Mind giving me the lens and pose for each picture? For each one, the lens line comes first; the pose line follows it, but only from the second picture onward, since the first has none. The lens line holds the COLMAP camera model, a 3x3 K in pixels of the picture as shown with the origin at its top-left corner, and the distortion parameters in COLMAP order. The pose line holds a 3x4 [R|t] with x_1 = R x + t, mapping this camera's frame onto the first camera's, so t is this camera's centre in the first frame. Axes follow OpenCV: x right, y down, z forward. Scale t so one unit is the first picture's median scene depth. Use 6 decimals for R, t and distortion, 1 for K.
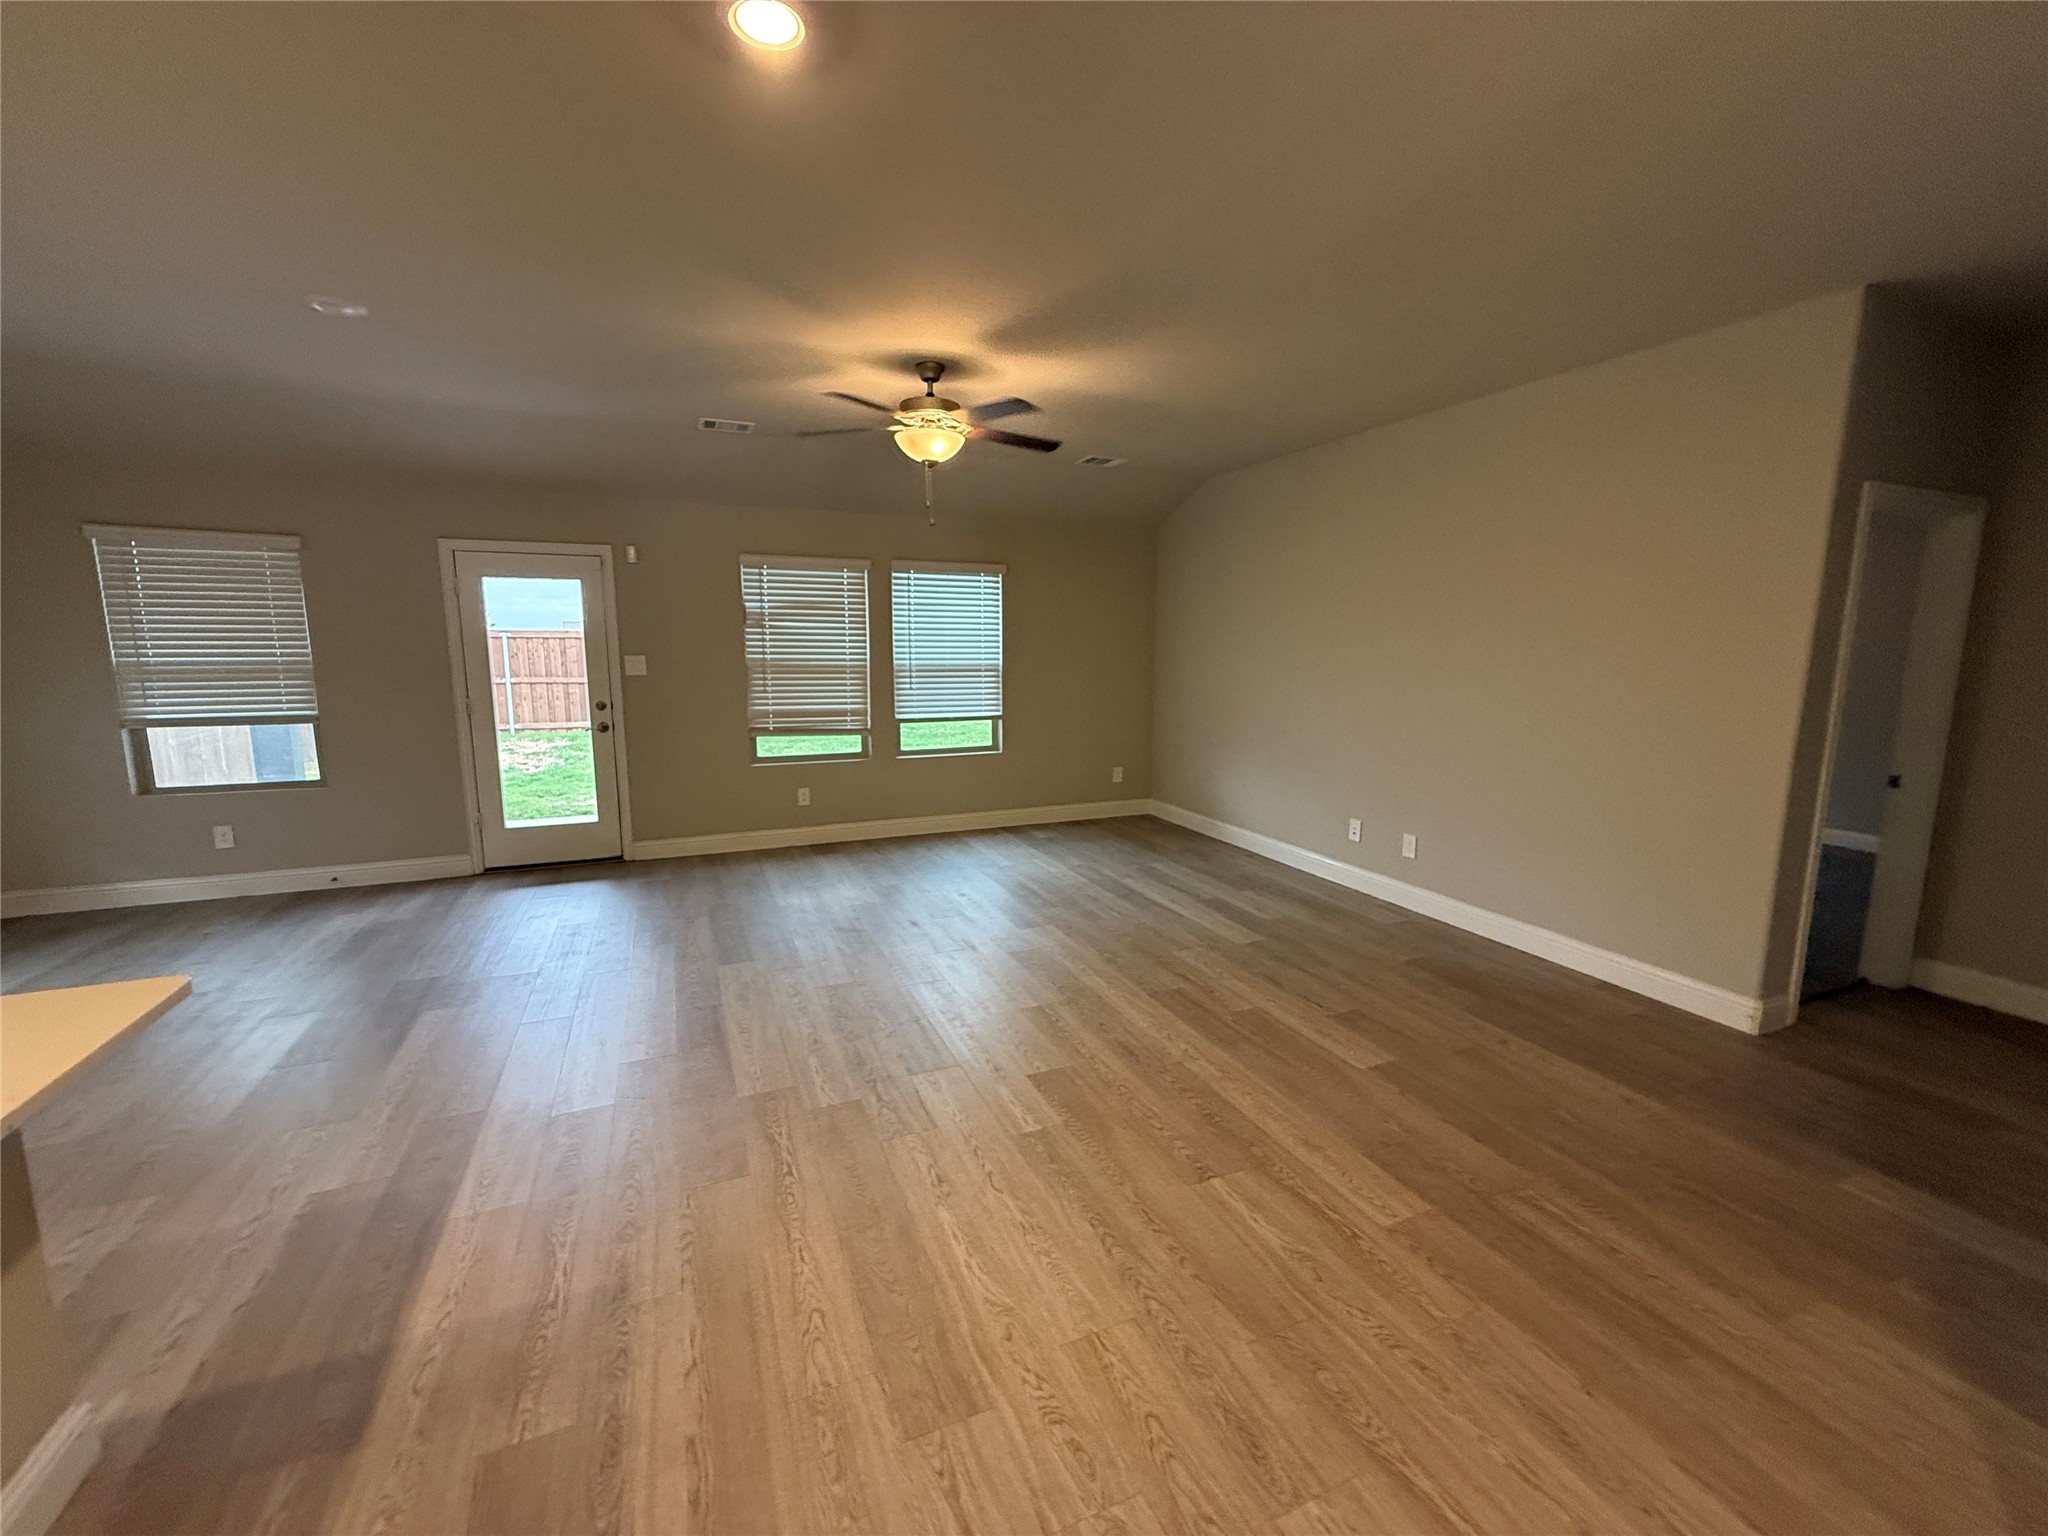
lens RADIAL K [[816.2, 0, 1022.2], [0, 816.2, 763.3], [0, 0, 1]] dist [-0.001029, 0.000166]
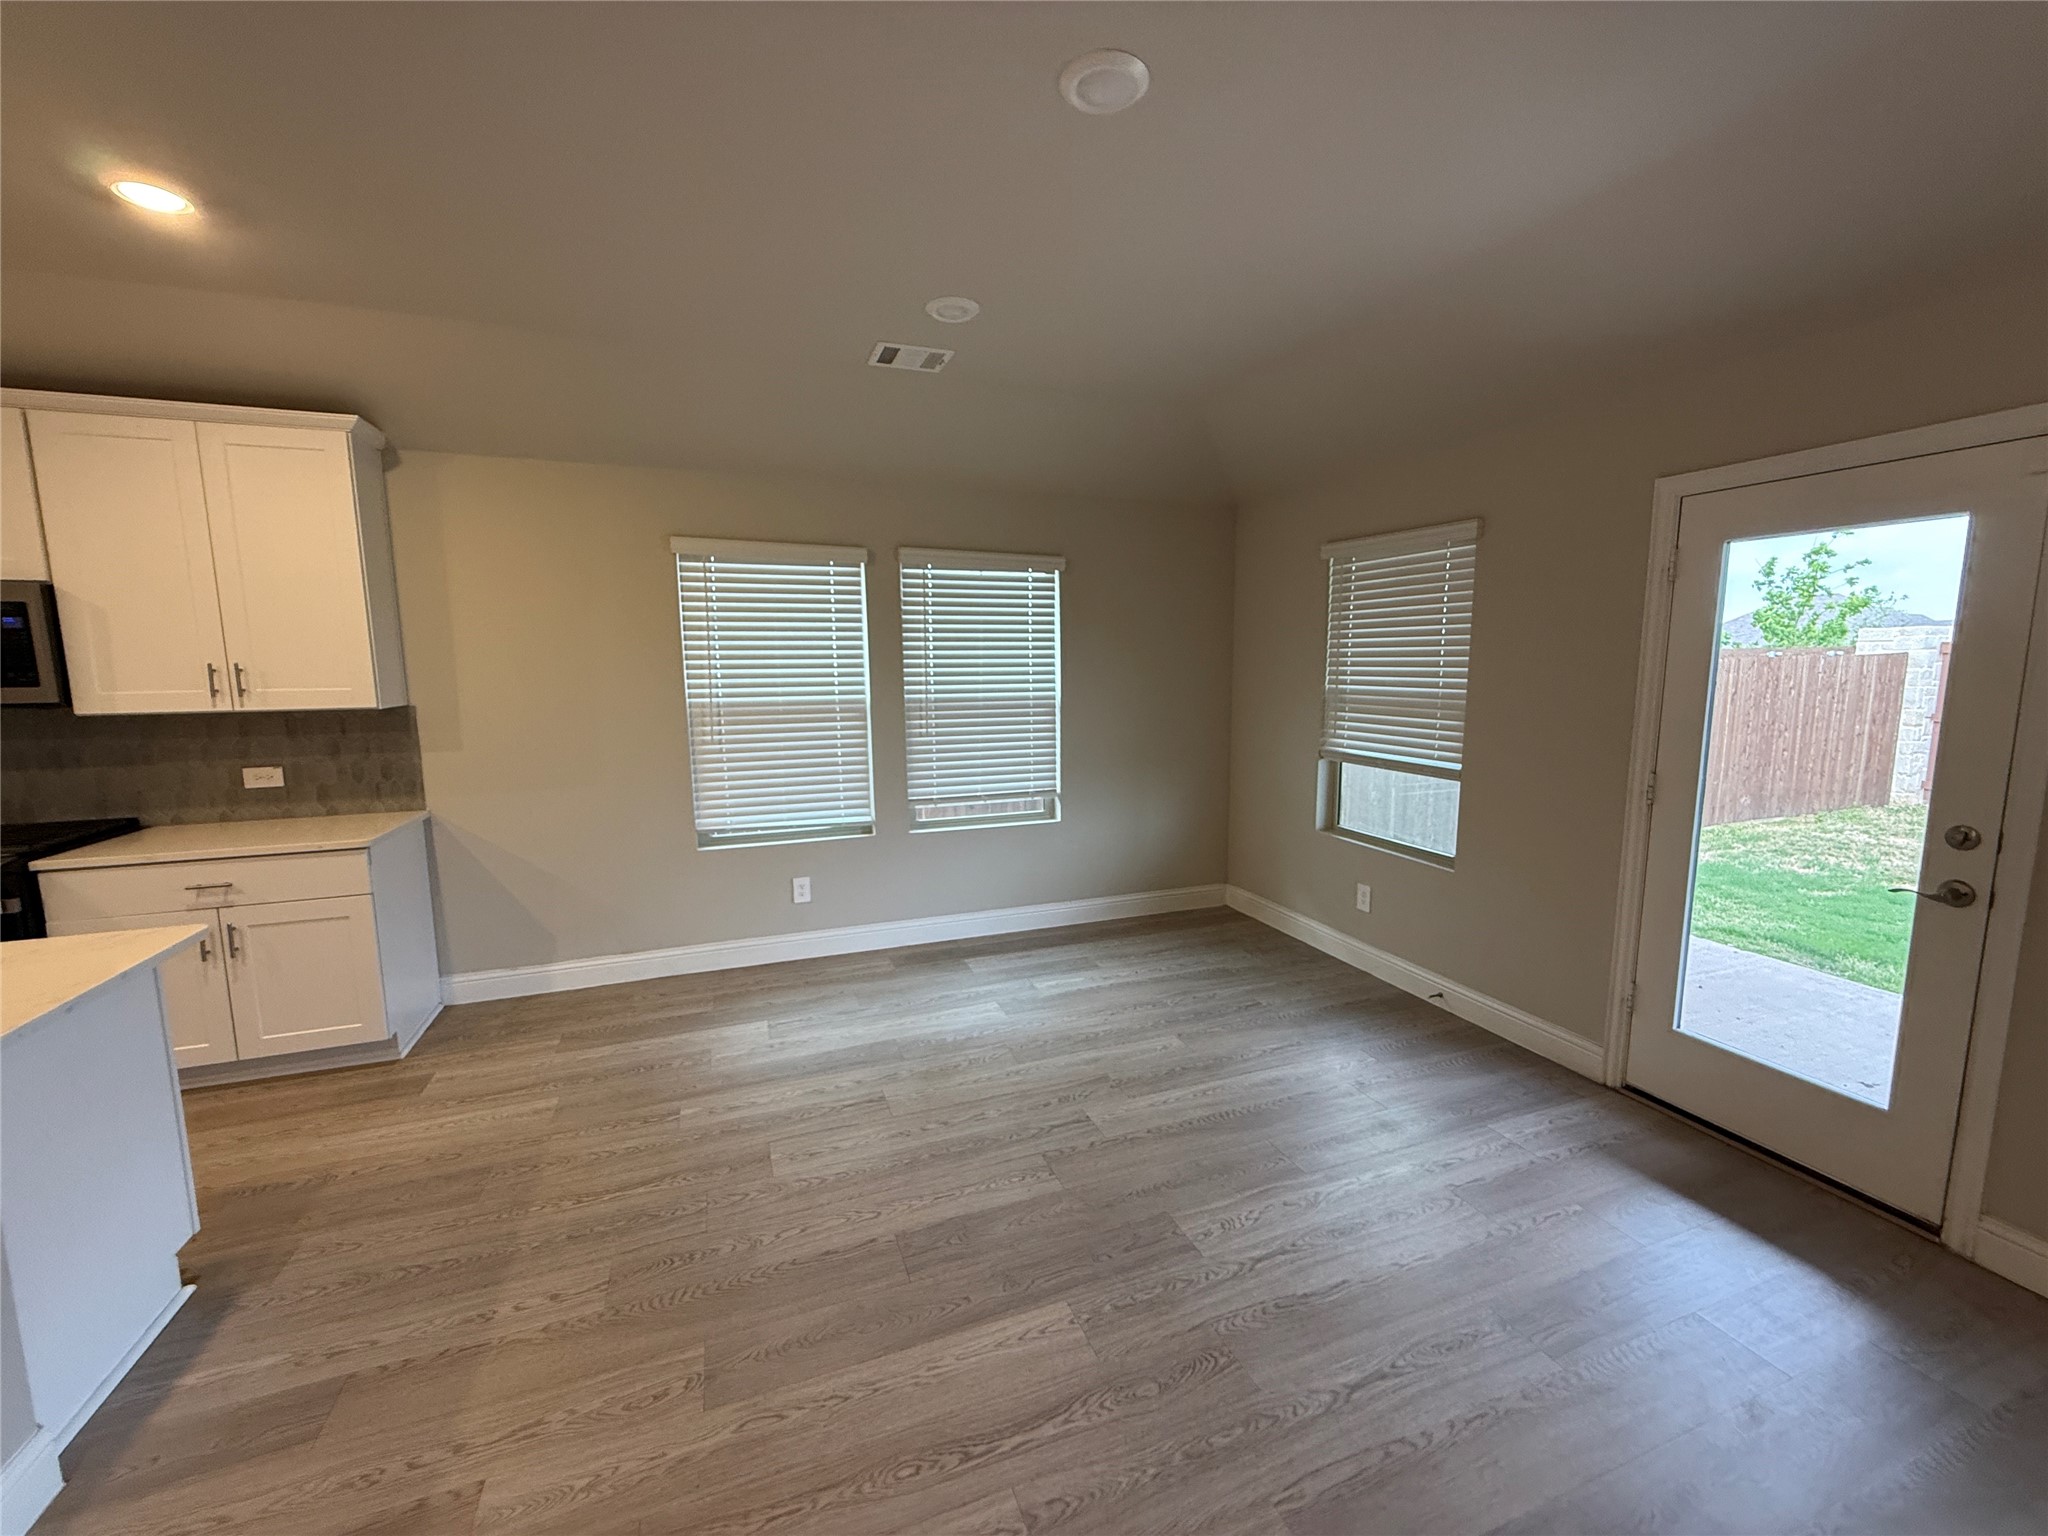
lens RADIAL K [[816.4, 0, 1024.0], [0, 816.4, 768.0], [0, 0, 1]] dist [-0.000289, 0.000175]
pose [[-0.048507, 0.126307, -0.990805, -0.126047], [-0.143287, 0.980832, 0.132051, -0.093340], [0.988492, 0.148375, -0.029479, 0.595216]]
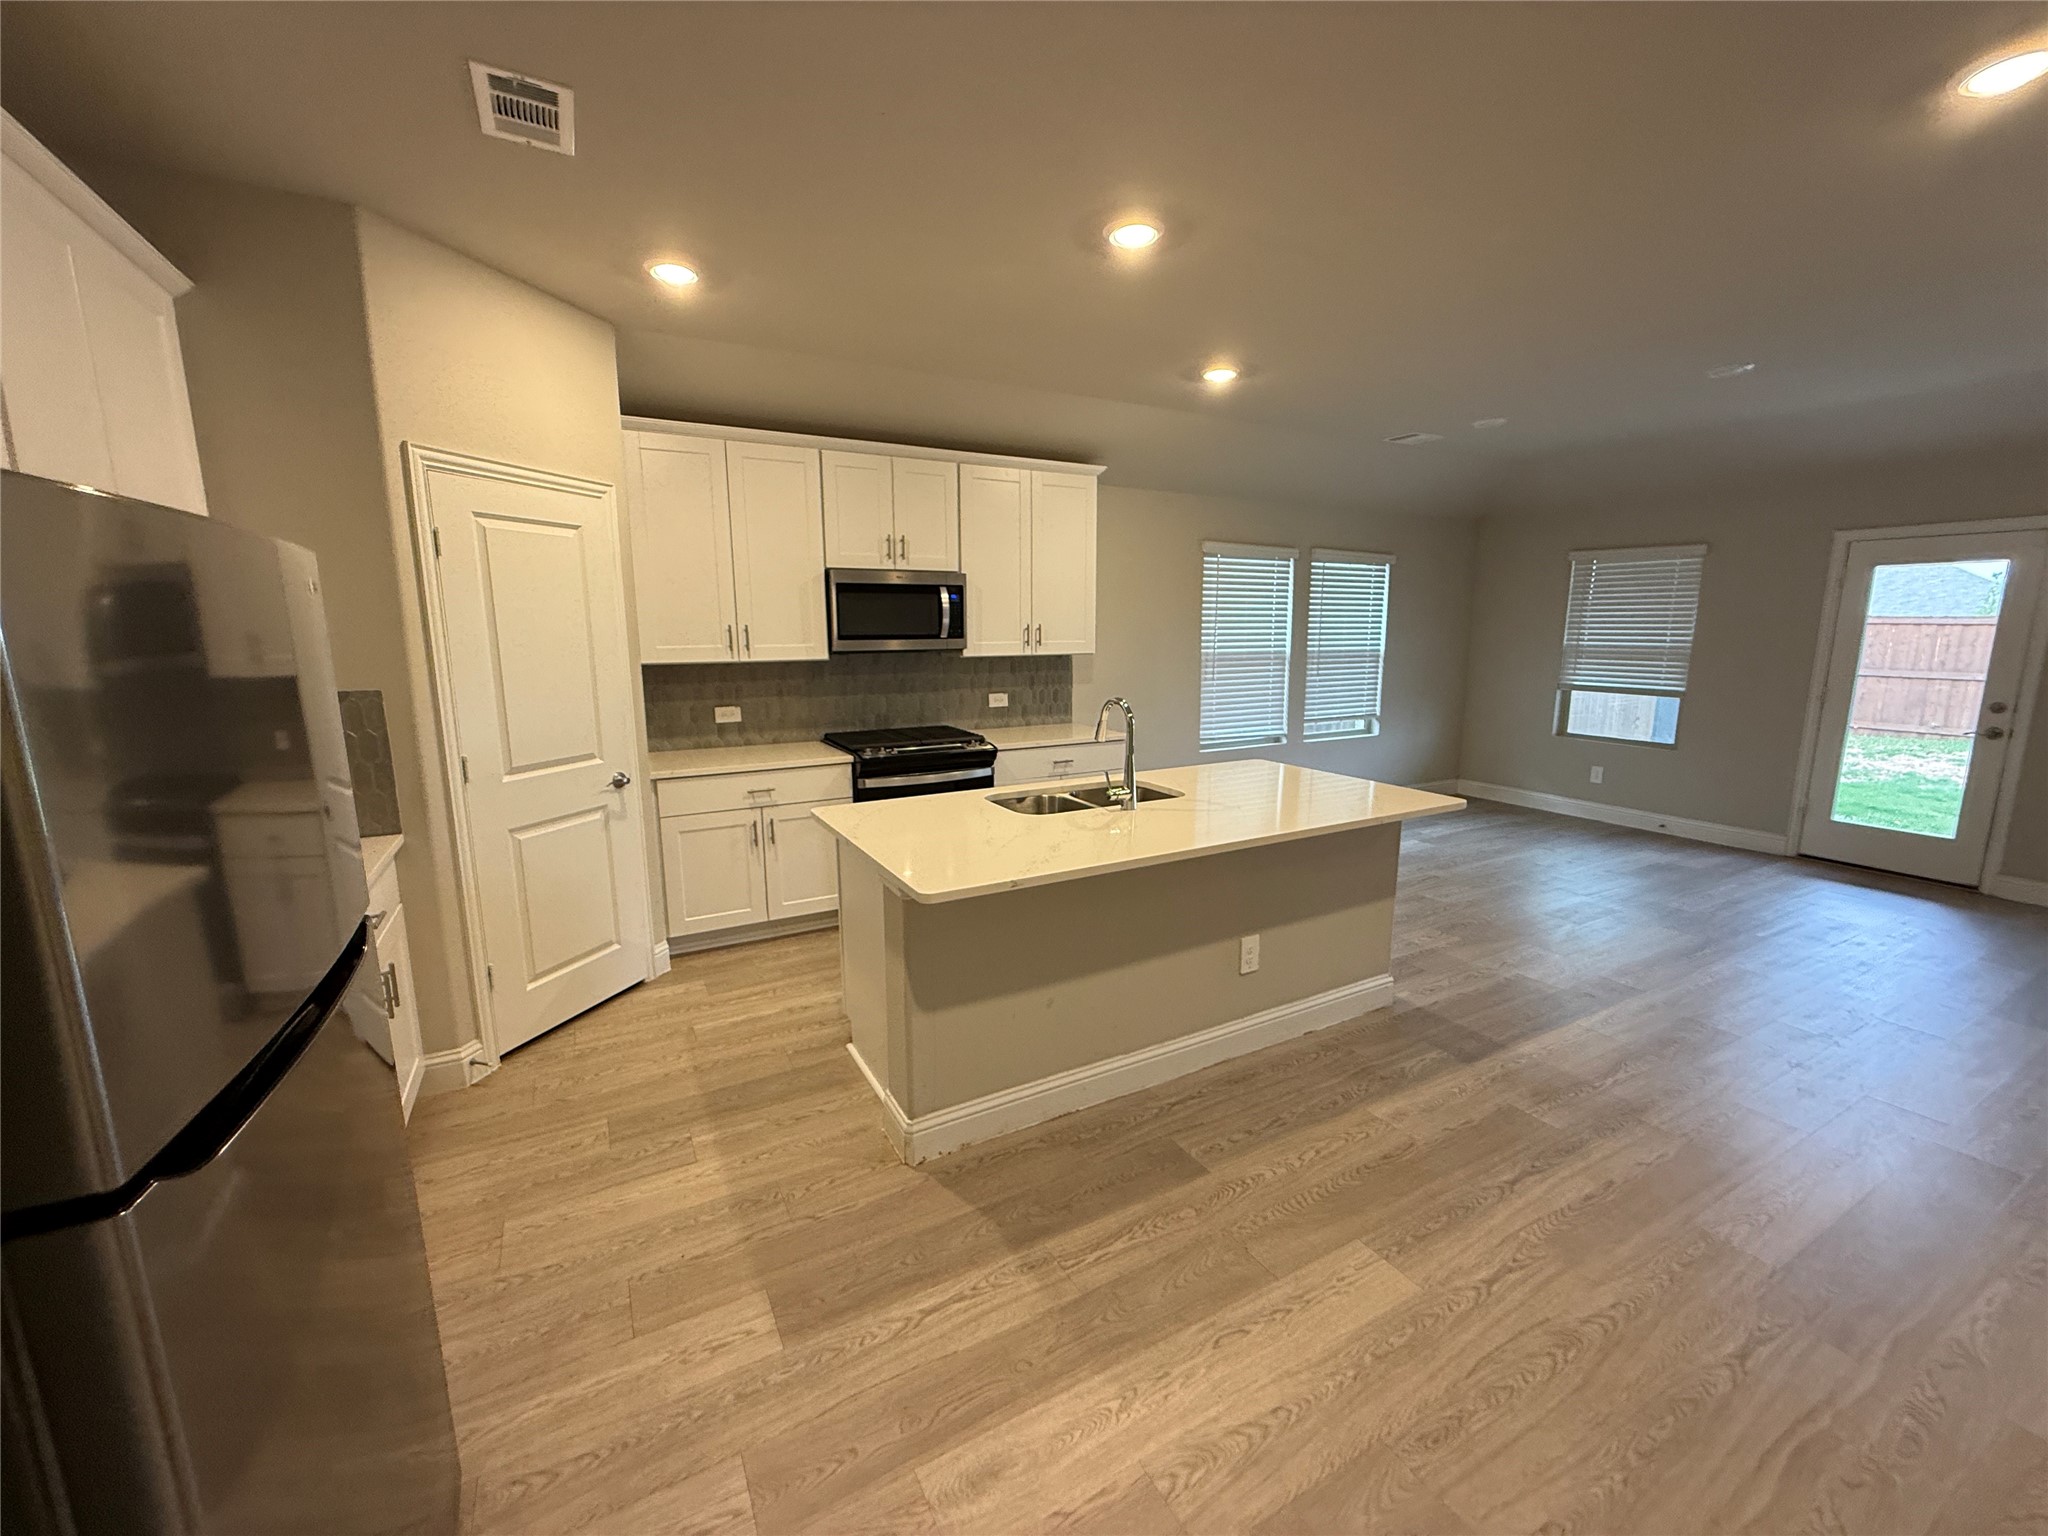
lens RADIAL K [[818.3, 0, 1021.0], [0, 818.3, 764.0], [0, 0, 1]] dist [0.000224, -0.000693]
pose [[0.092136, 0.163224, -0.982277, 0.242875], [-0.147017, 0.977892, 0.148705, 0.010300], [0.984833, 0.130710, 0.114096, -0.092259]]
